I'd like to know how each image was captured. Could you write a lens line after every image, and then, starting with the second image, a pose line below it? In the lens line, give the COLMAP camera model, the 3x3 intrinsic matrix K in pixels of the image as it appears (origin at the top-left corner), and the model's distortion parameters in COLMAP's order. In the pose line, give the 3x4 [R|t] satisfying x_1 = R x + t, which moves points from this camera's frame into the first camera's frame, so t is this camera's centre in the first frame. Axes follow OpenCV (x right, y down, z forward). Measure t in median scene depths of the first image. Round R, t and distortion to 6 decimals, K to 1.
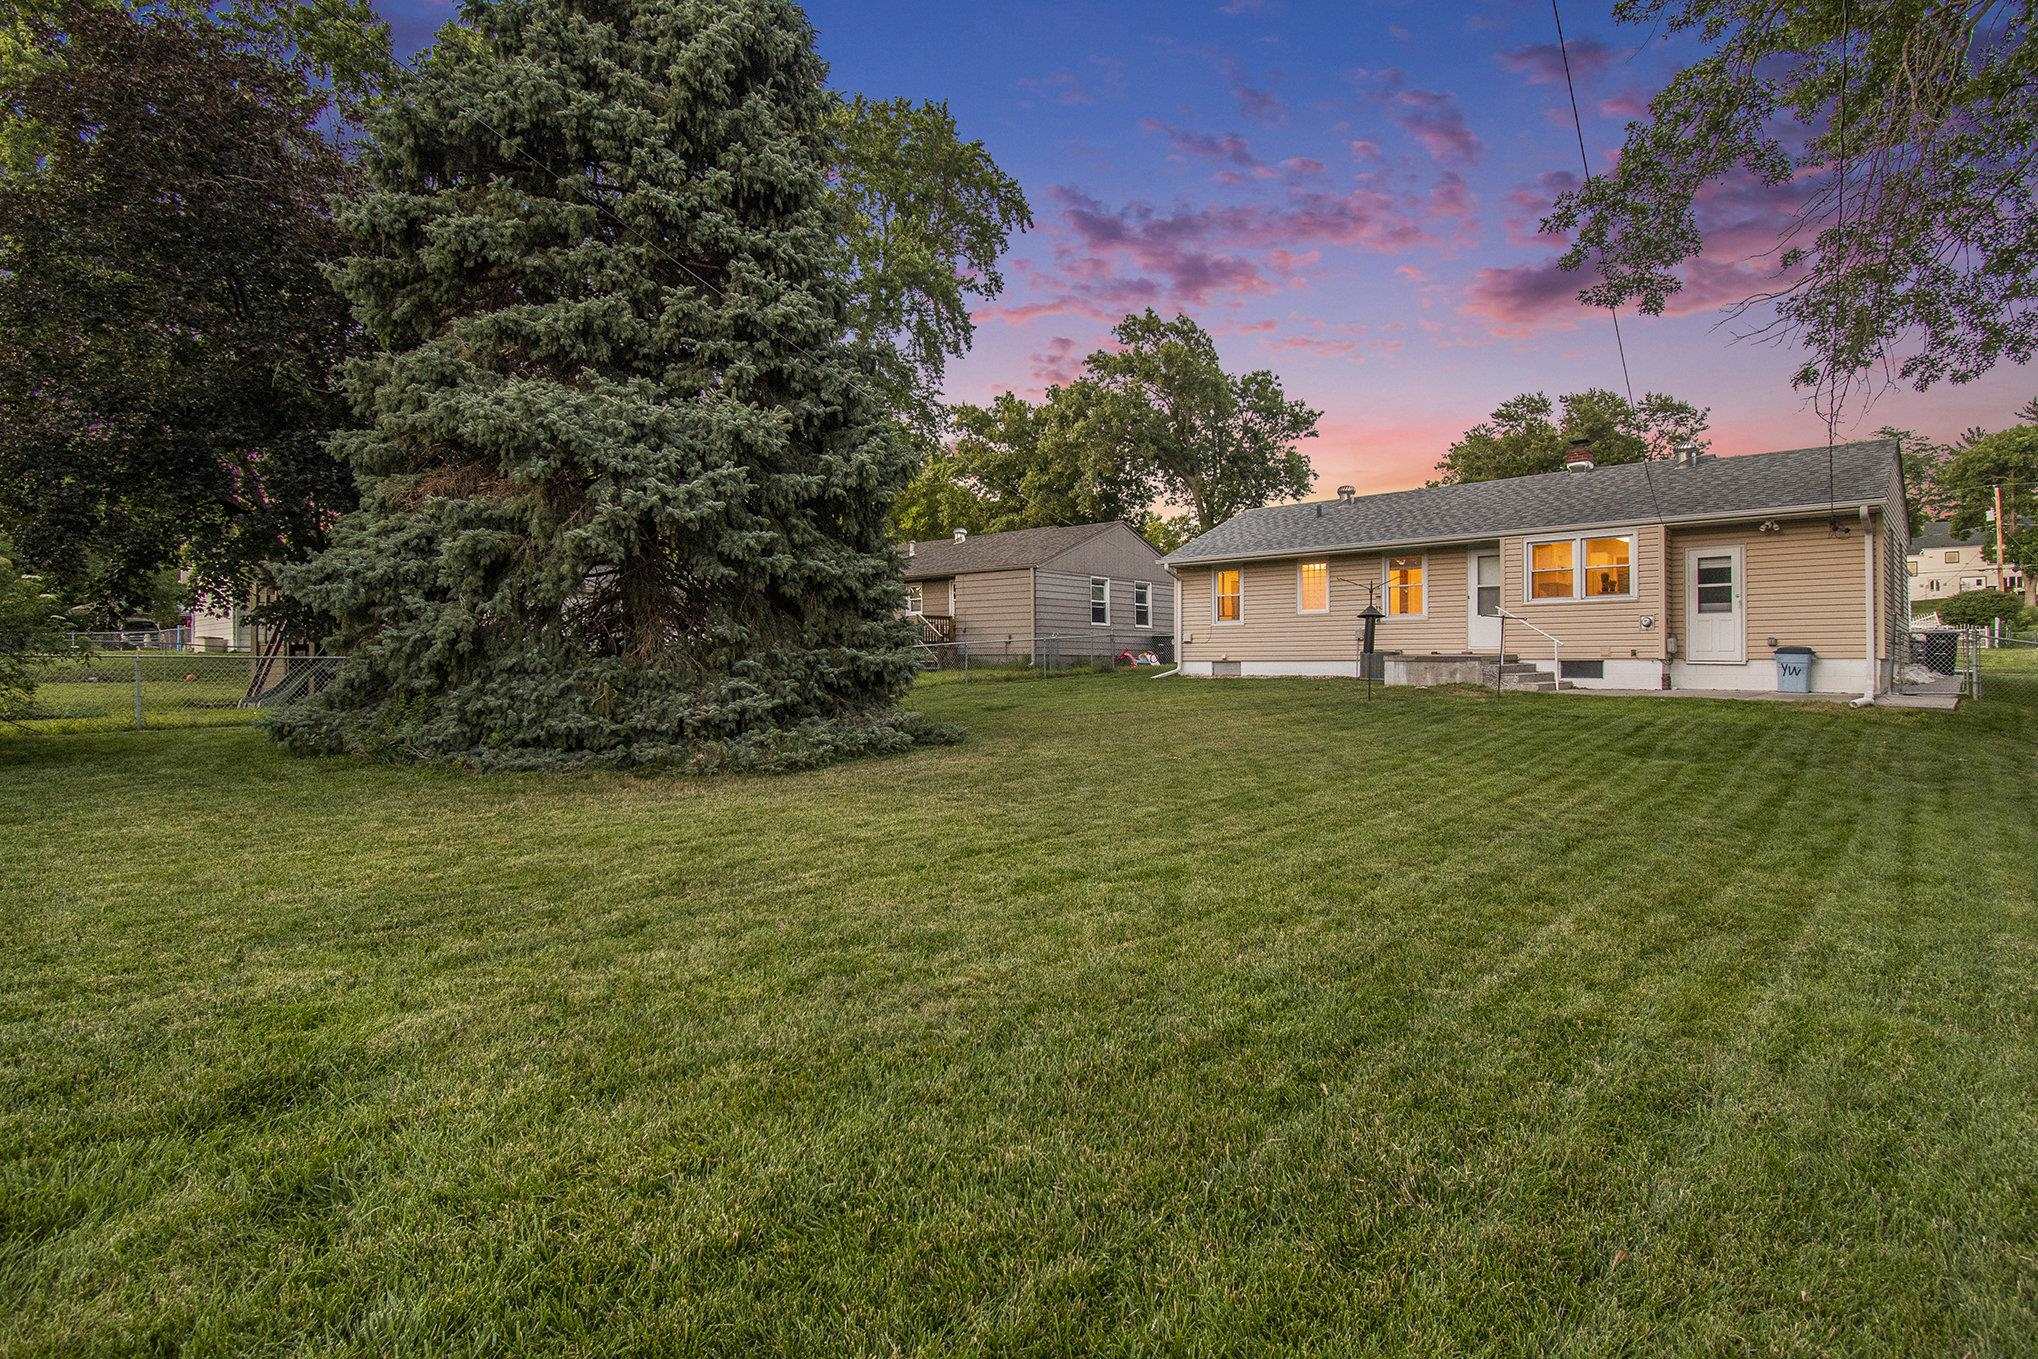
lens RADIAL K [[1001.5, 0, 1020.1], [0, 1001.5, 659.1], [0, 0, 1]] dist [0.017815, -0.017606]
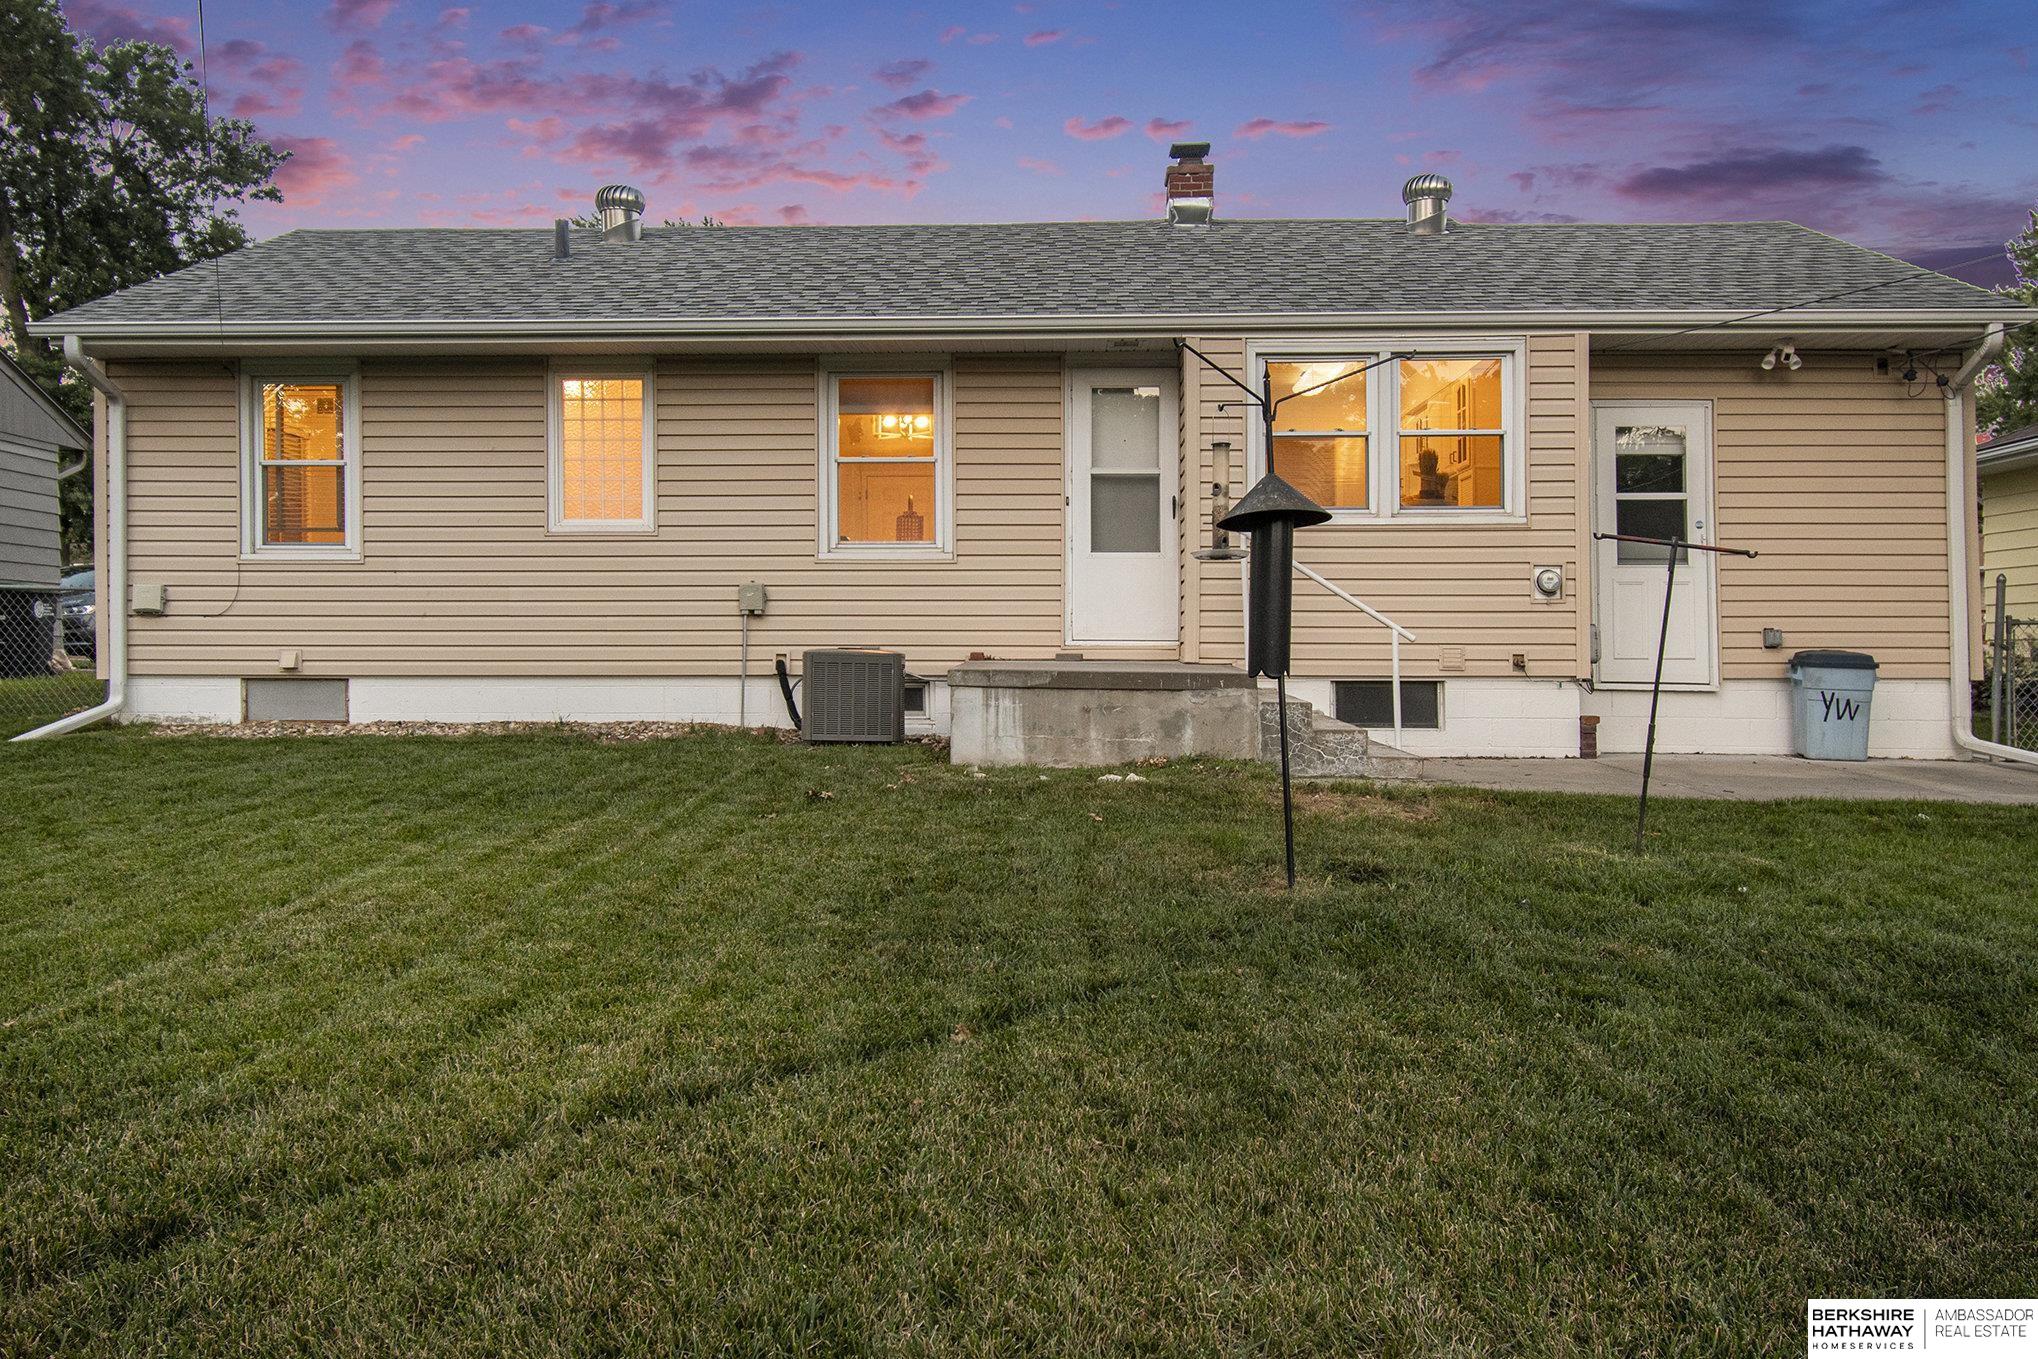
lens RADIAL K [[1674.8, 0, 958.1], [0, 1674.8, 677.2], [0, 0, 1]] dist [0.009155, 0.004601]
pose [[0.757253, -0.006763, 0.653086, 0.026550], [-0.004618, 0.999866, 0.015709, -0.007508], [-0.653105, -0.014911, 0.757120, 0.514970]]
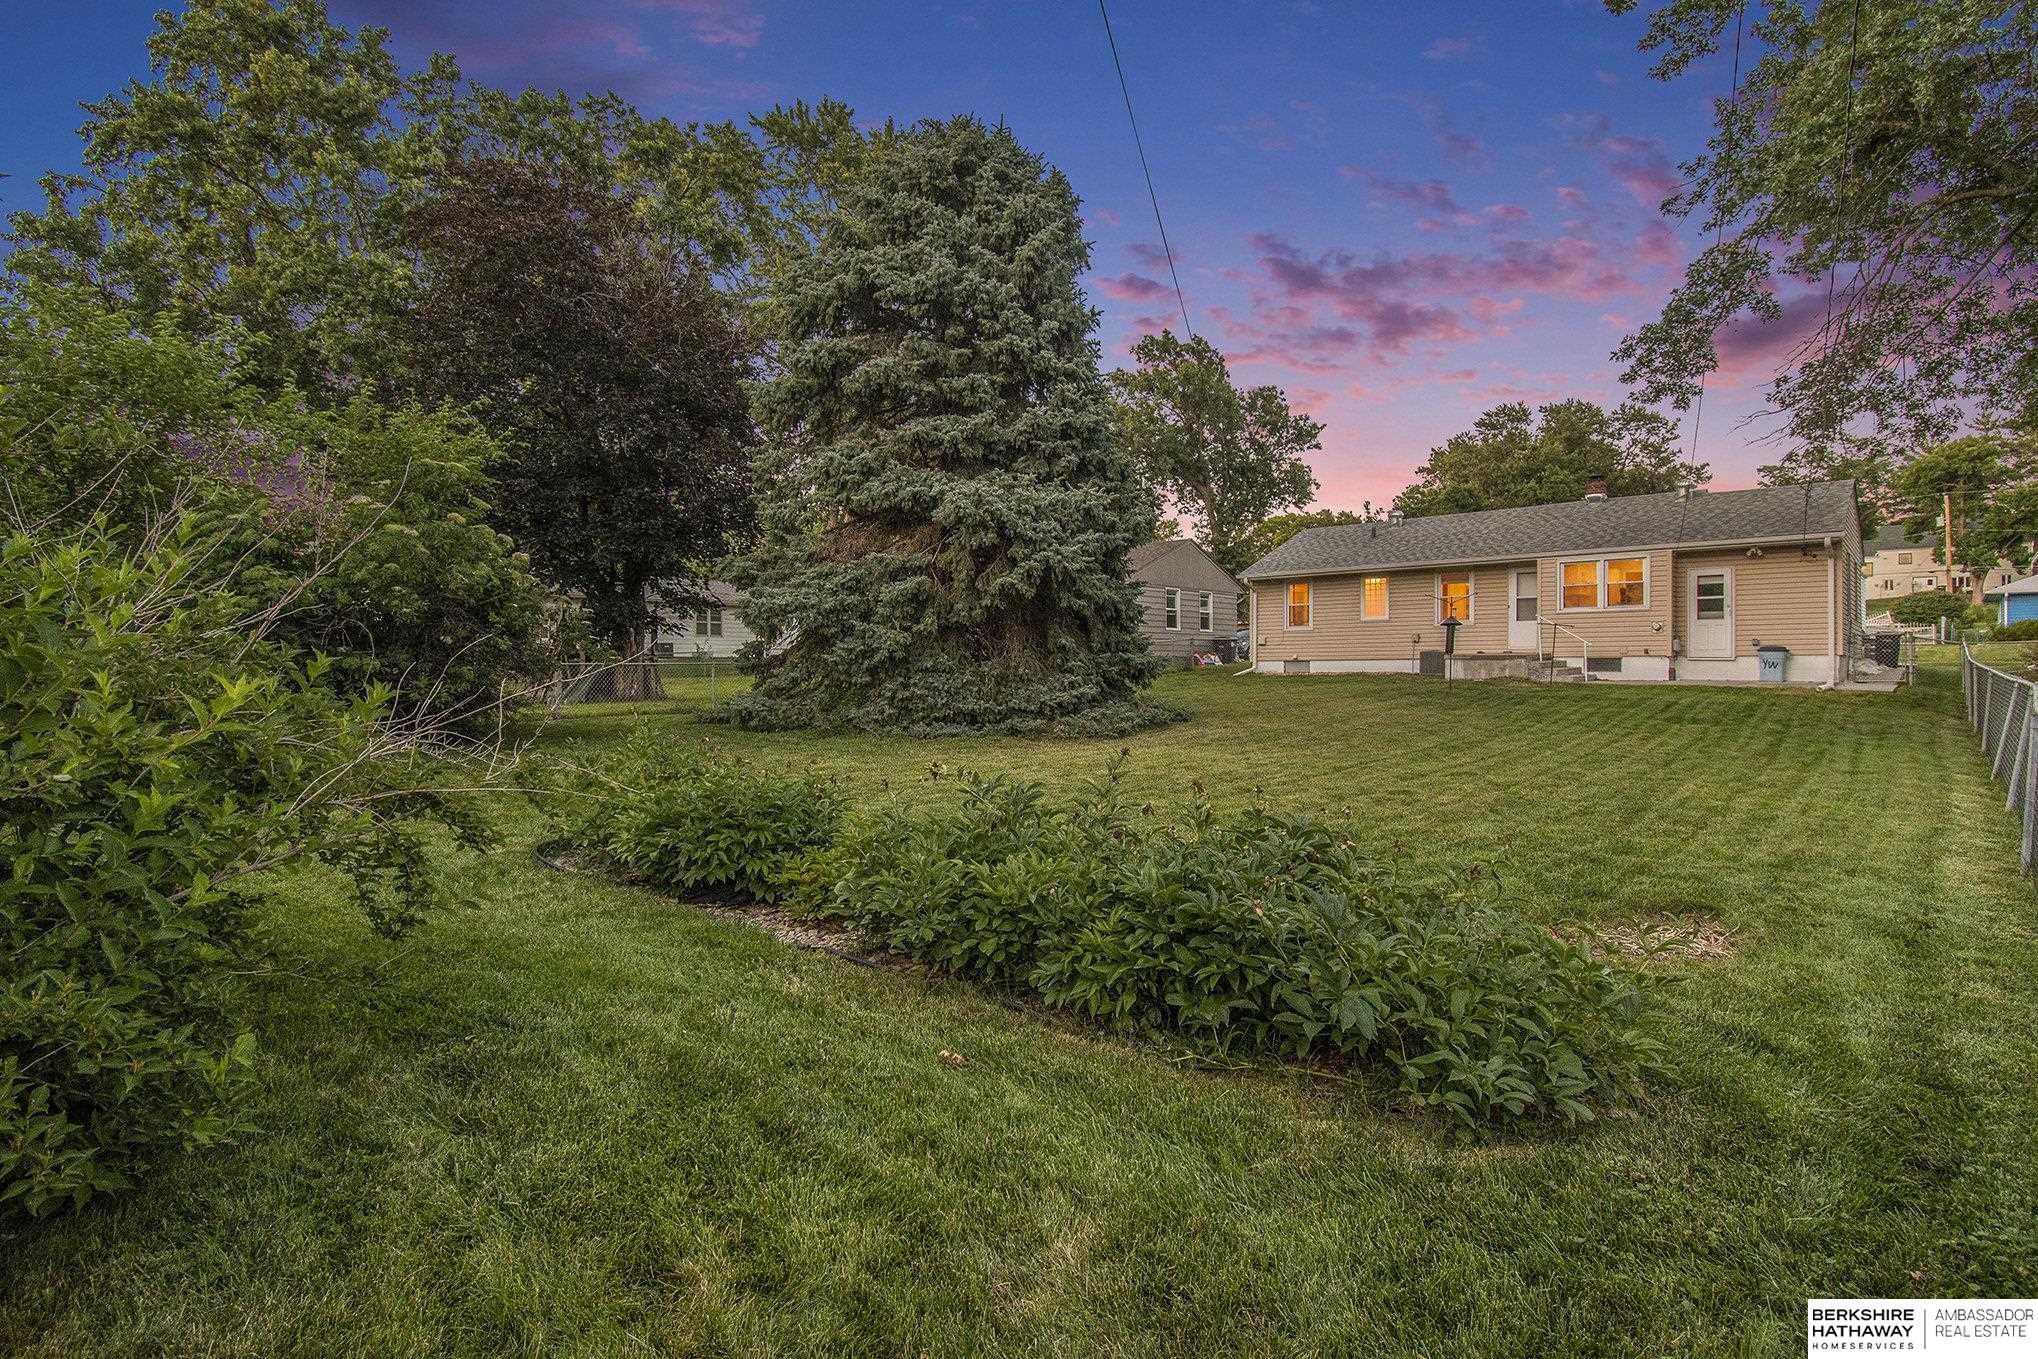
lens RADIAL K [[999.1, 0, 1019.0], [0, 999.1, 679.5], [0, 0, 1]] dist [-0.001764, -0.000232]
pose [[0.999744, -0.008122, 0.021121, -0.157681], [0.007724, 0.999793, 0.018845, -0.000527], [-0.021269, -0.018677, 0.999599, -0.182260]]
